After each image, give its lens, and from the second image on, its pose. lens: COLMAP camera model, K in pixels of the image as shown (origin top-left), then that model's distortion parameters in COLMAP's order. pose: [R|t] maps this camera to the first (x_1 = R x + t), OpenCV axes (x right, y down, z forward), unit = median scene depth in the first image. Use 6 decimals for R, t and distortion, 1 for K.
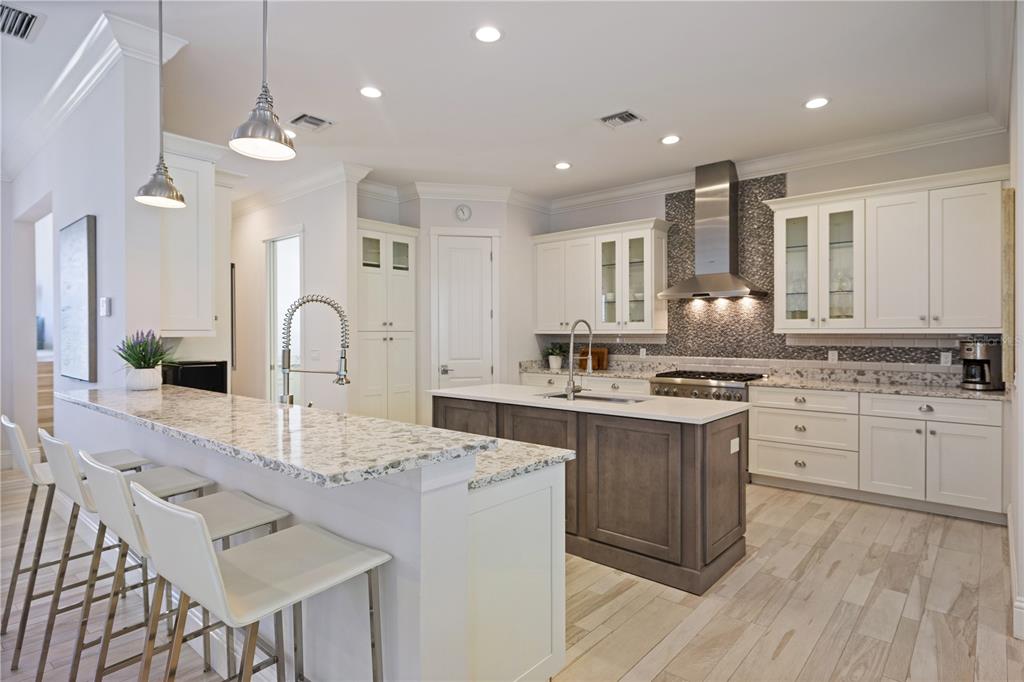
lens RADIAL K [[551.1, 0, 513.2], [0, 551.1, 336.6], [0, 0, 1]] dist [0.001184, 0.000717]
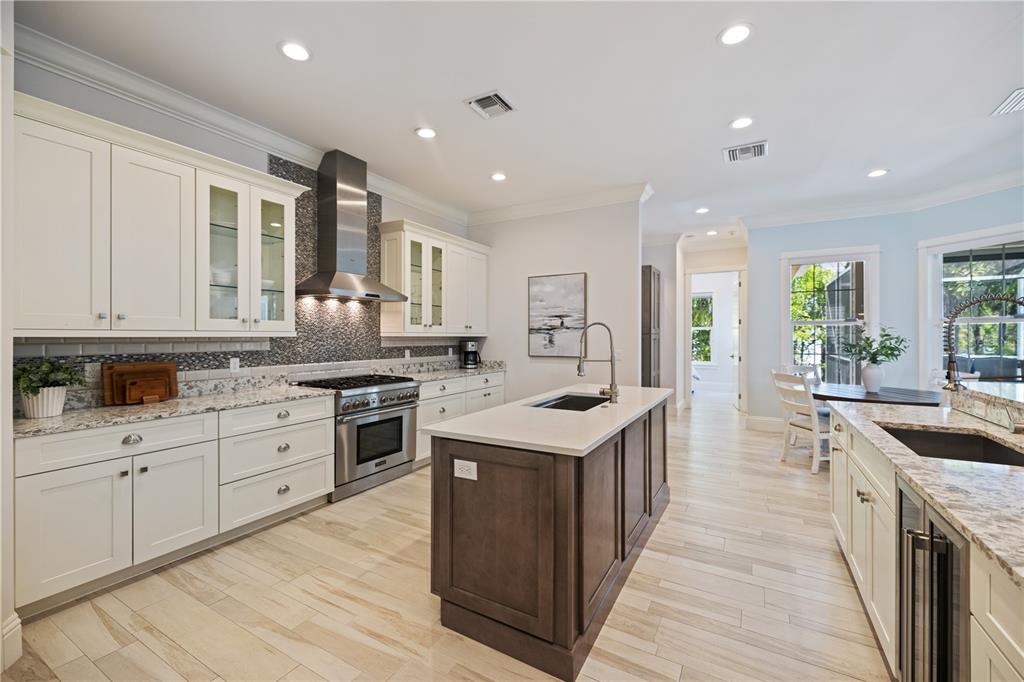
lens RADIAL K [[429.2, 0, 509.8], [0, 429.2, 337.2], [0, 0, 1]] dist [-0.000593, -0.000024]
pose [[-0.197419, -0.000188, 0.980319, -0.408599], [0.007590, 0.999970, 0.001720, -0.003394], [-0.980290, 0.007780, -0.197412, 0.878343]]
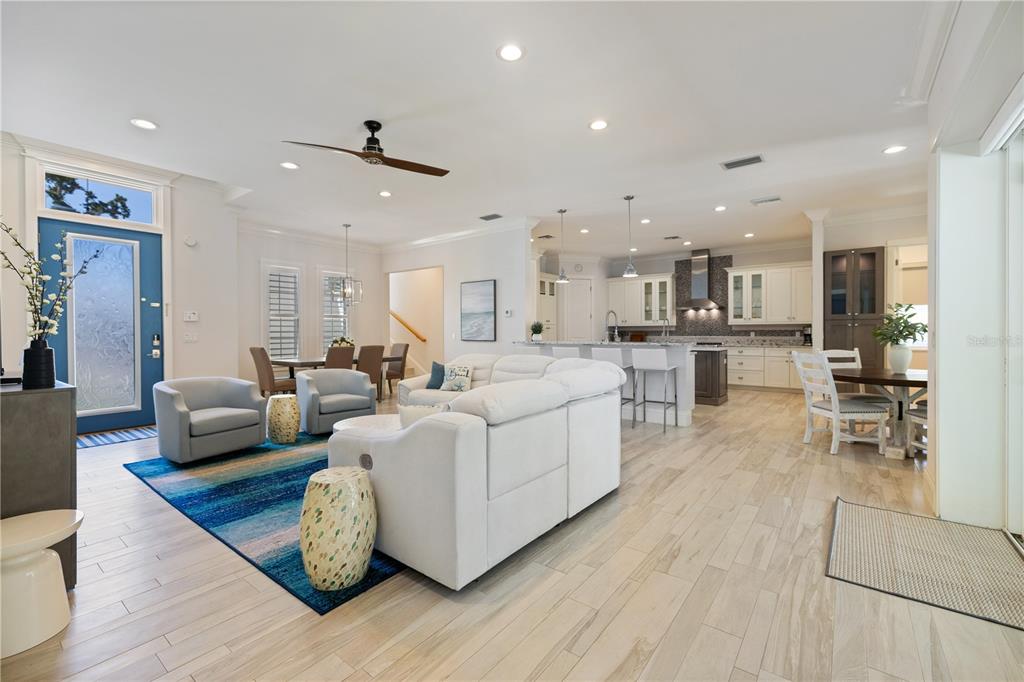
lens RADIAL K [[429.2, 0, 511.3], [0, 429.2, 336.7], [0, 0, 1]] dist [-0.000593, -0.000024]
pose [[0.998656, -0.001222, 0.051814, -0.498790], [0.001084, 0.999996, 0.002679, 0.036649], [-0.051817, -0.002620, 0.998653, -0.712521]]
